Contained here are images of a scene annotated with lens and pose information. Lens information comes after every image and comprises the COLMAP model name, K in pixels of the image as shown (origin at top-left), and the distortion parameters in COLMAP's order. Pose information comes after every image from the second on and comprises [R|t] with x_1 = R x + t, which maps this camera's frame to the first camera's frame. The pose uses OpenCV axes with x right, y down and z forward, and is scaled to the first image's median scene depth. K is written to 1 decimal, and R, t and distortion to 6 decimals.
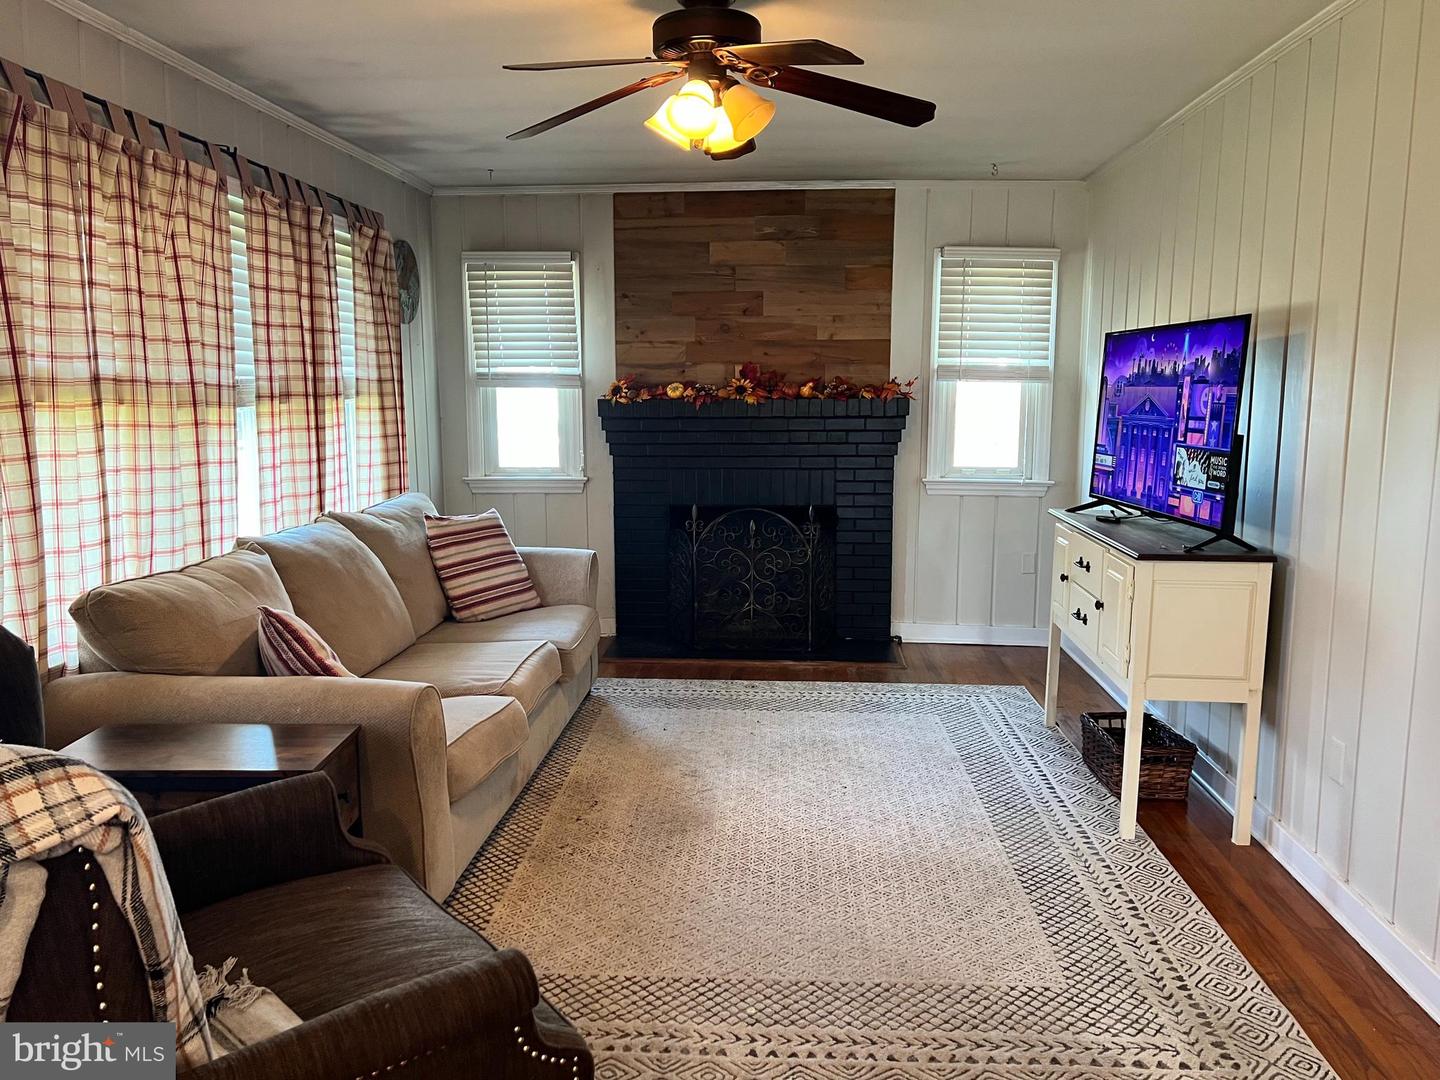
lens RADIAL K [[1103.6, 0, 723.1], [0, 1103.6, 570.1], [0, 0, 1]] dist [0.062292, -0.074100]
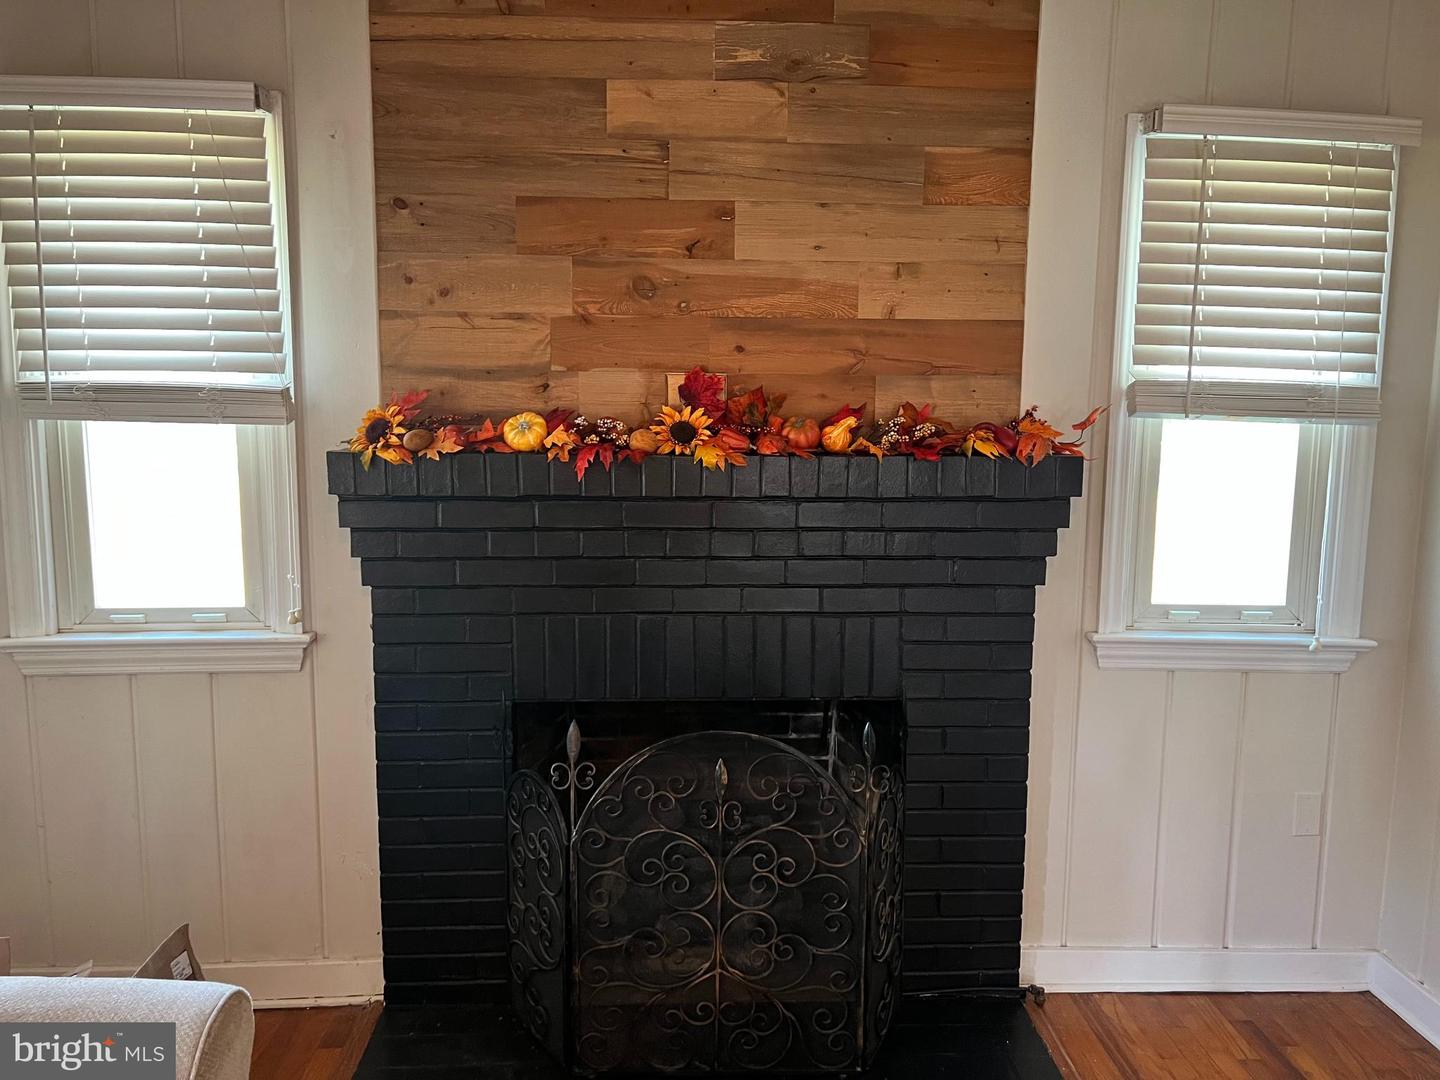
lens RADIAL K [[1103.6, 0, 732.2], [0, 1103.6, 543.0], [0, 0, 1]] dist [0.062292, -0.074100]
pose [[0.992148, -0.004288, 0.124995, -0.018449], [0.008337, 0.999457, -0.031890, -0.108567], [-0.124790, 0.032682, 0.991645, 0.588366]]
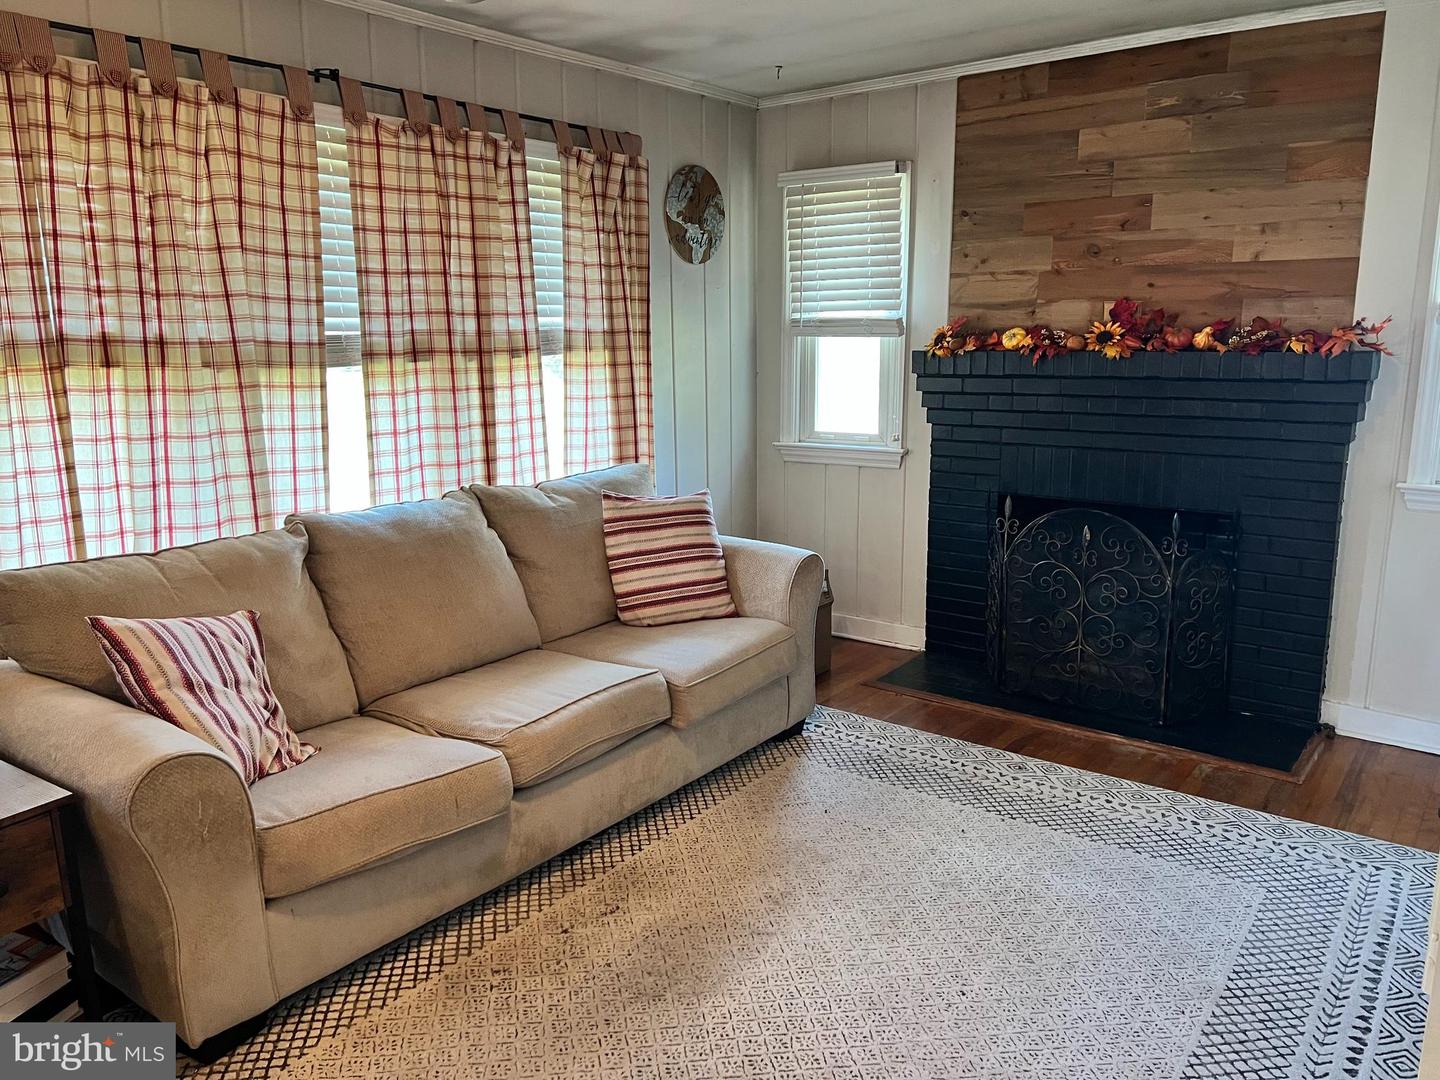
lens RADIAL K [[1103.6, 0, 714.6], [0, 1103.6, 547.2], [0, 0, 1]] dist [0.062292, -0.074100]
pose [[0.833248, 0.104102, -0.543010, 0.209689], [-0.083904, 0.994548, 0.061917, -0.054325], [0.546495, -0.006031, 0.837440, 0.273936]]
